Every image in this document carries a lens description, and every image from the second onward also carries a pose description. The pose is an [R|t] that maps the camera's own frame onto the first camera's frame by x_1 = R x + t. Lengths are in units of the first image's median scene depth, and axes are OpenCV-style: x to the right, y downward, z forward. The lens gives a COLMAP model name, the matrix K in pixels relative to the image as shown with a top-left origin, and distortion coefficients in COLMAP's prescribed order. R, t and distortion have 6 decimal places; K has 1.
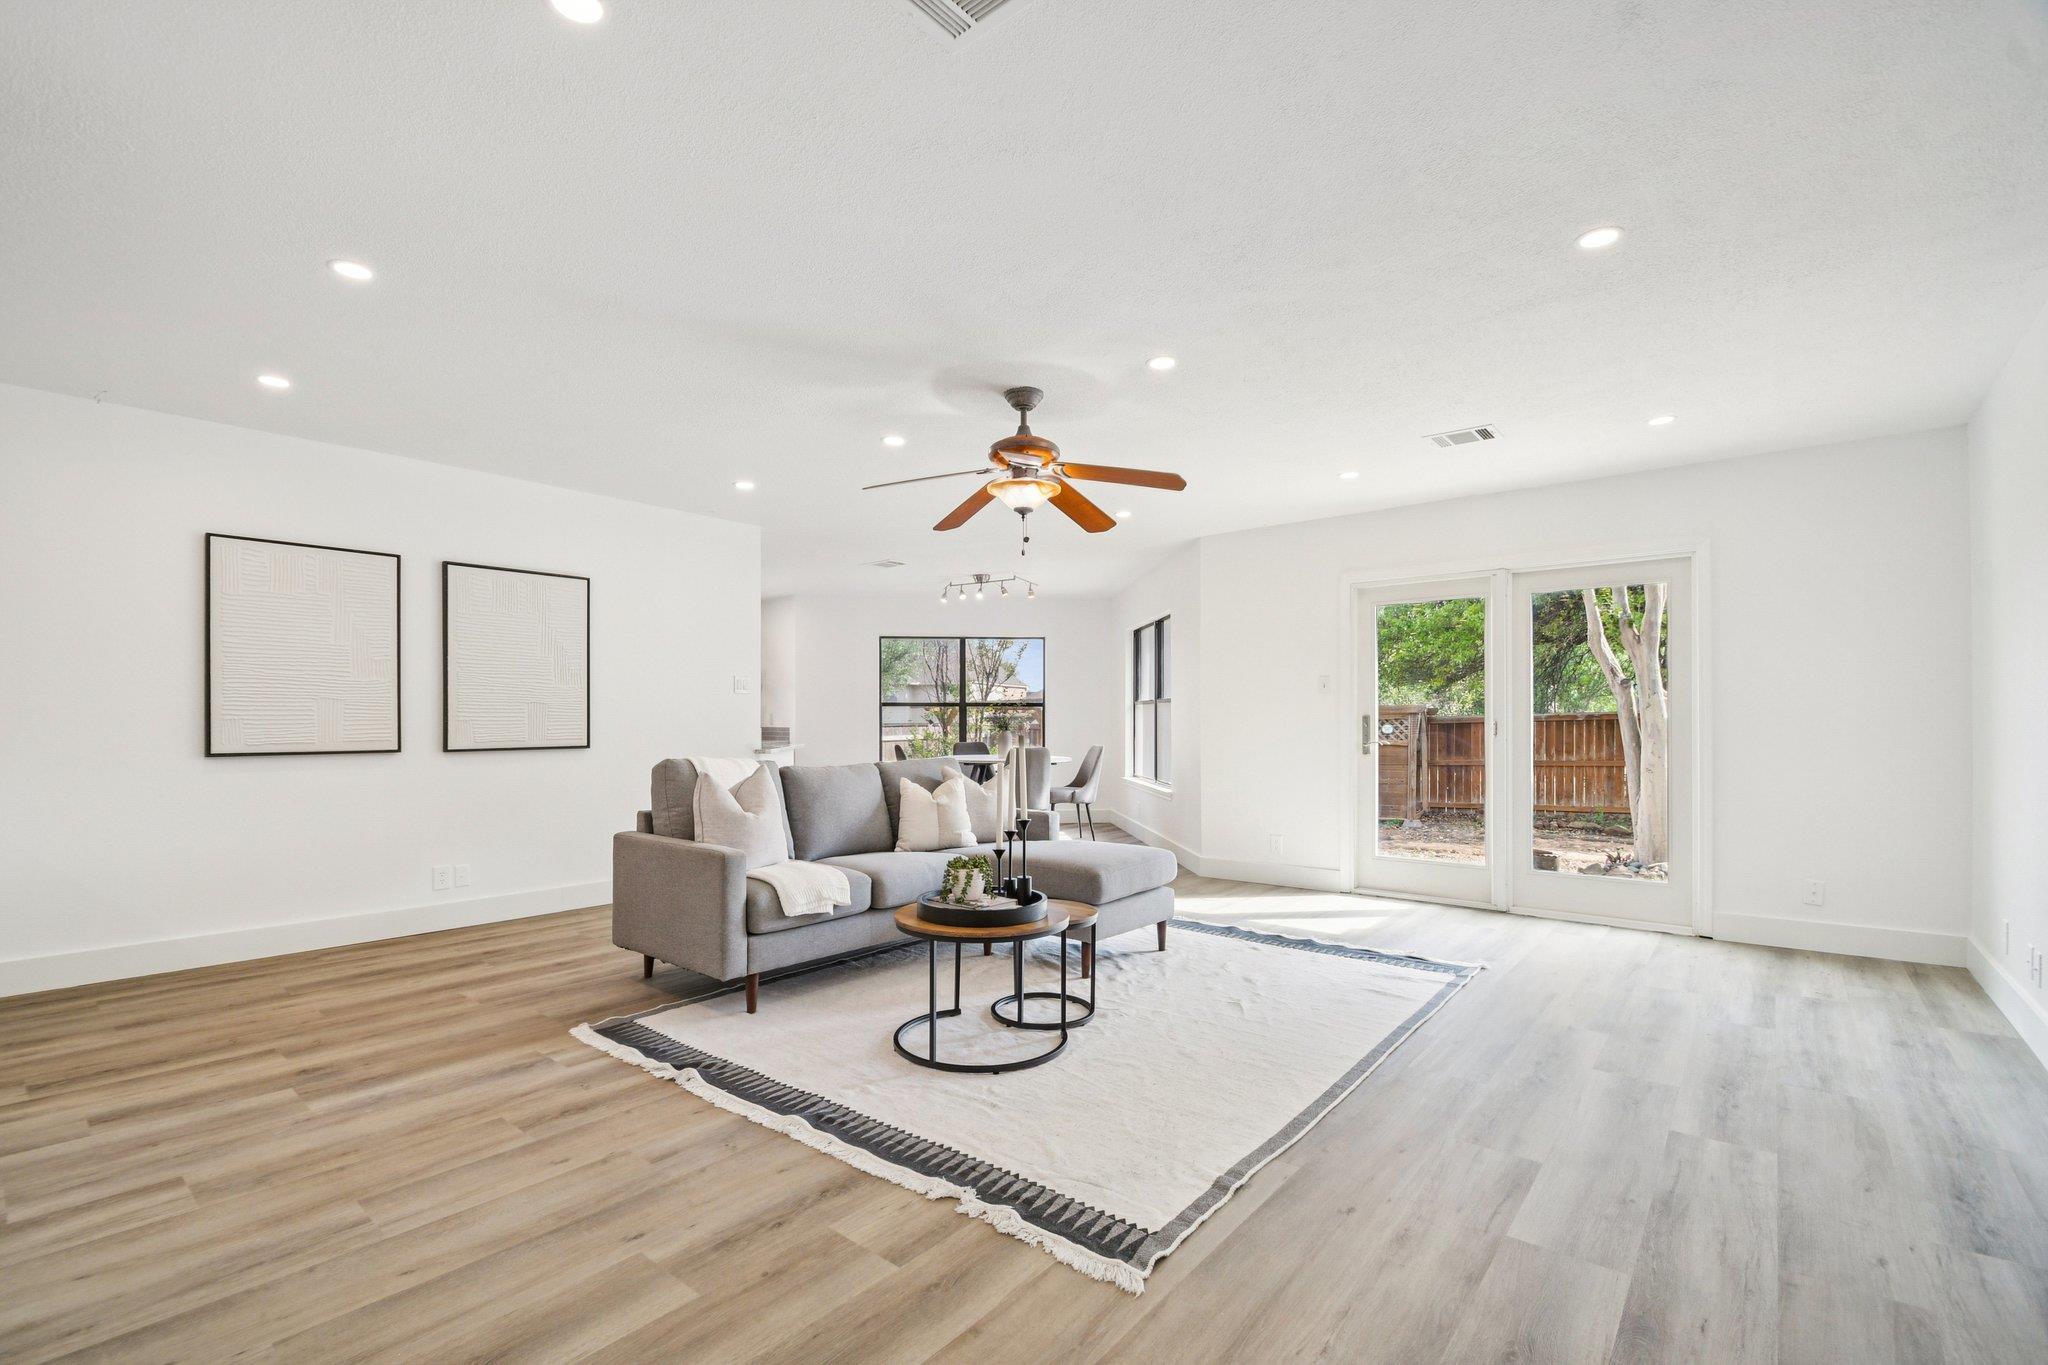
lens RADIAL K [[902.6, 0, 1015.9], [0, 902.6, 716.6], [0, 0, 1]] dist [0.008703, -0.011302]
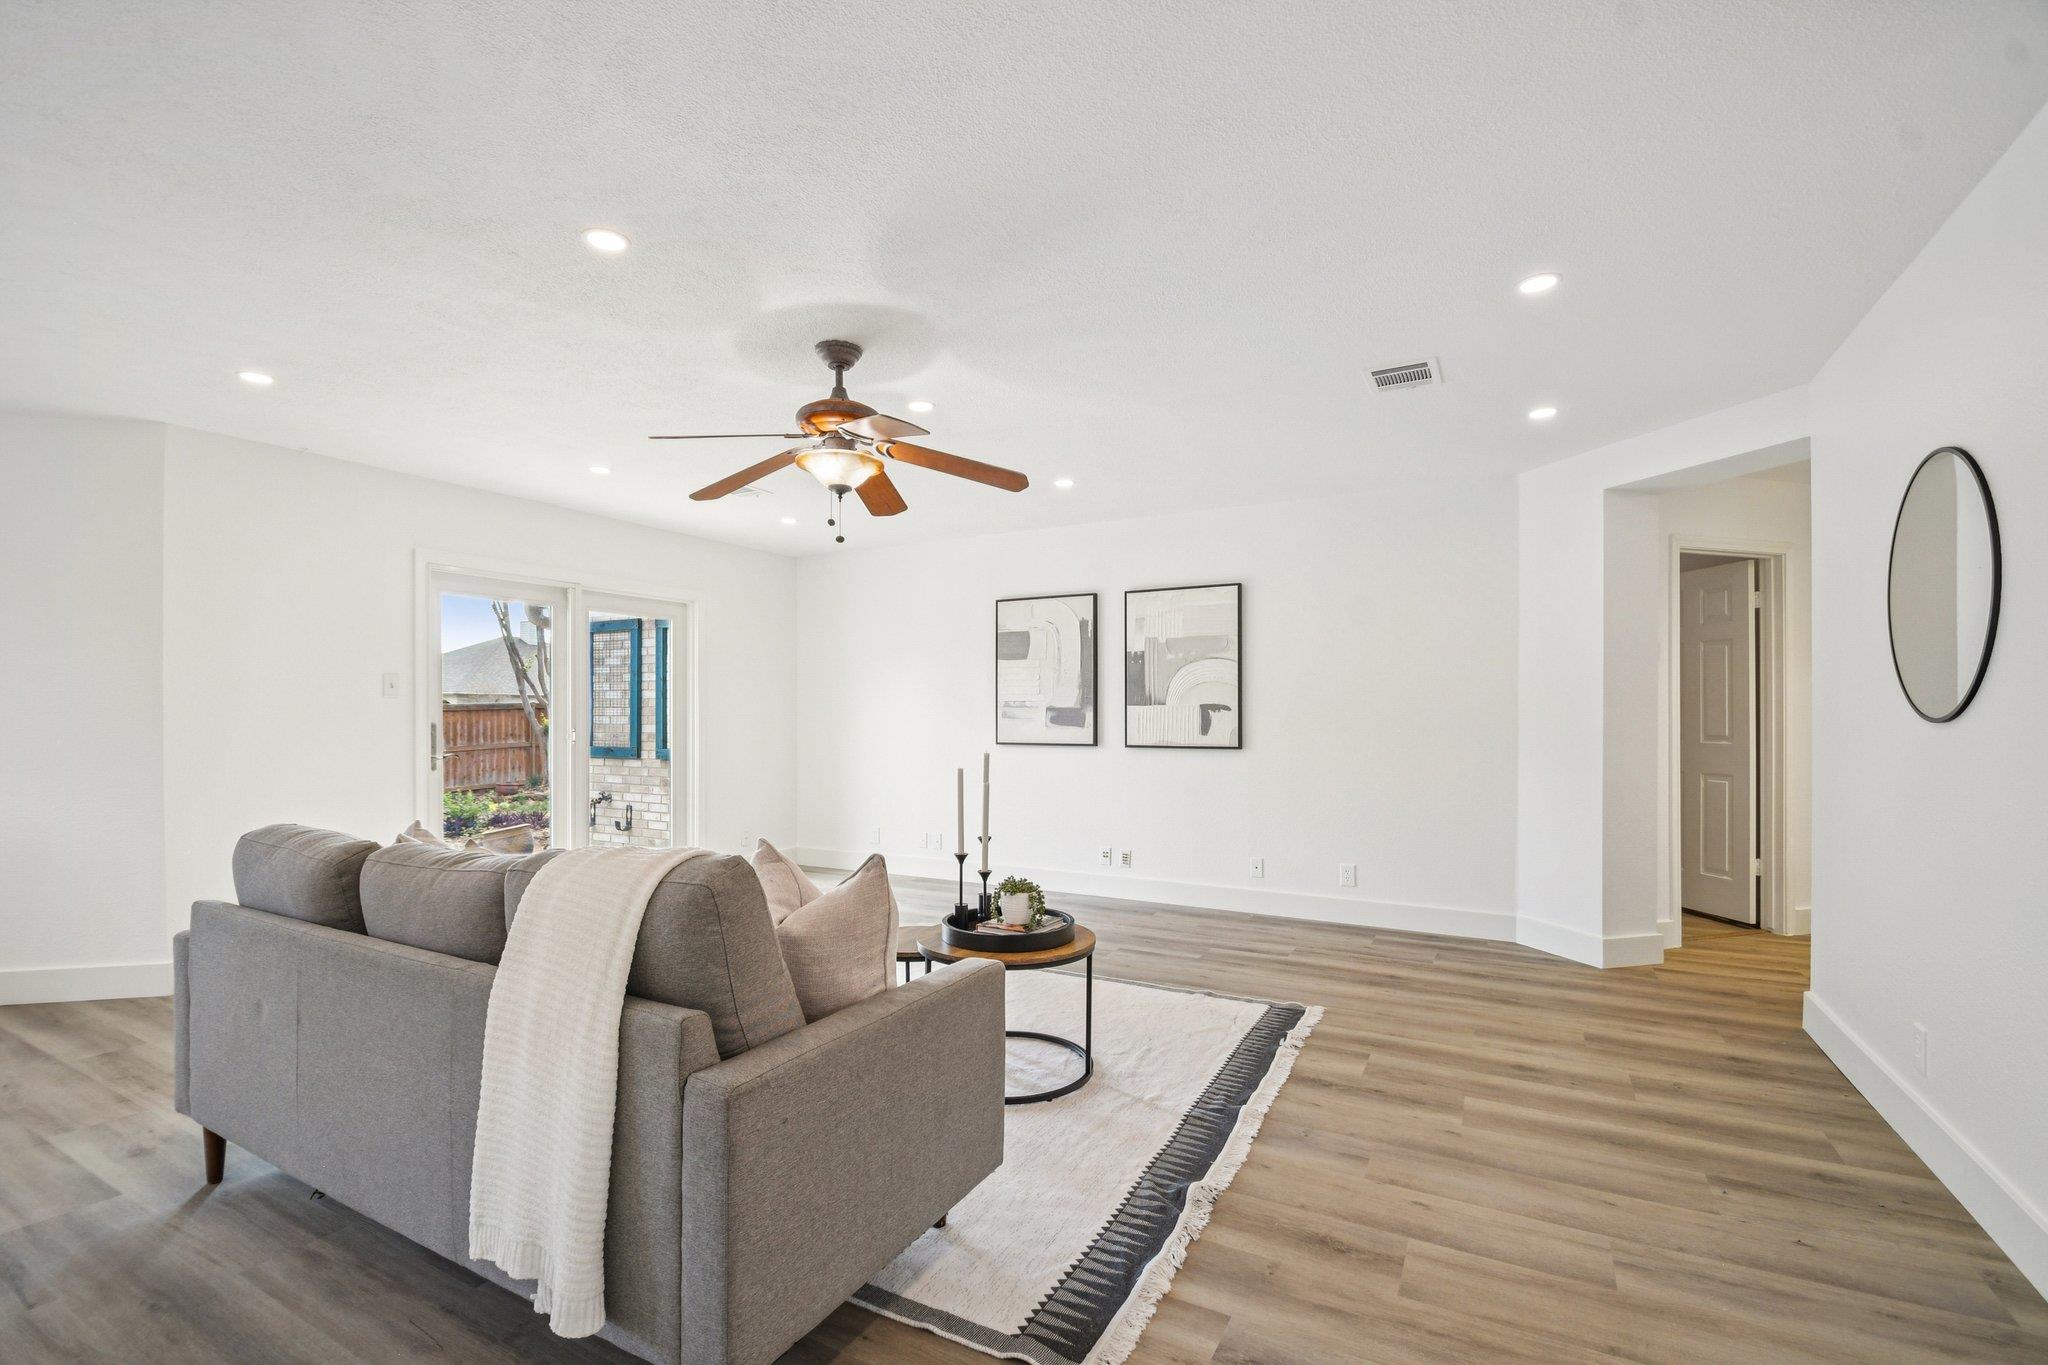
lens RADIAL K [[902.6, 0, 1015.9], [0, 902.6, 716.6], [0, 0, 1]] dist [0.008703, -0.011302]
pose [[-0.187573, -0.001639, 0.982249, -1.352577], [-0.005887, 0.999983, 0.000545, -0.028202], [-0.982233, -0.005680, -0.187579, 1.586963]]
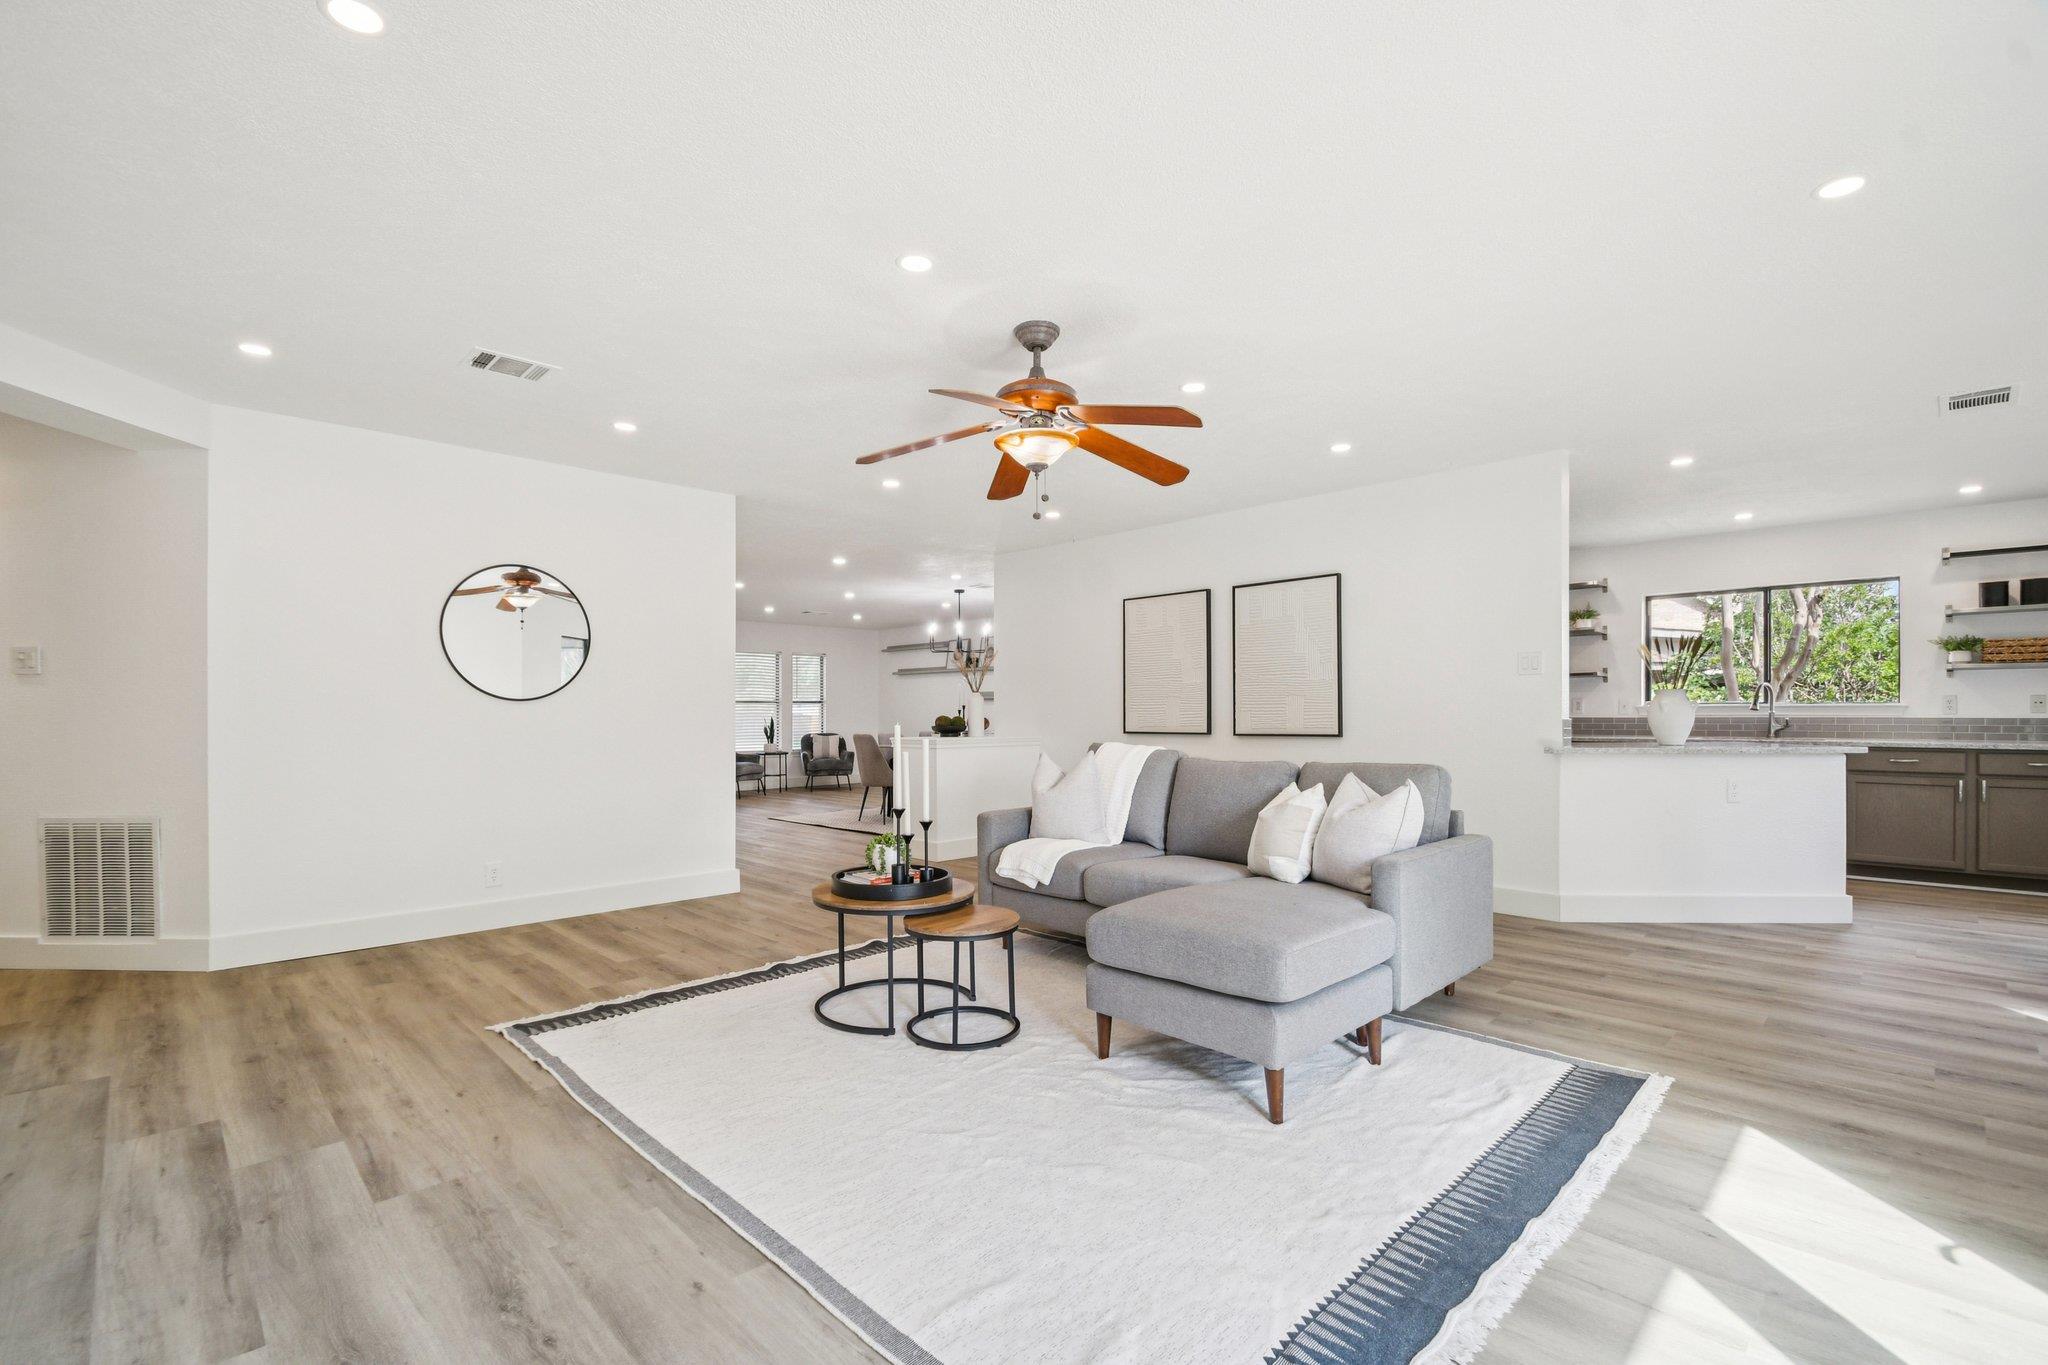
lens RADIAL K [[902.6, 0, 1015.9], [0, 902.6, 716.6], [0, 0, 1]] dist [0.008703, -0.011302]
pose [[-0.104662, 0.004376, -0.994498, 1.384139], [0.008928, 0.999954, 0.003460, 0.010687], [0.994468, -0.008517, -0.104696, 1.703264]]
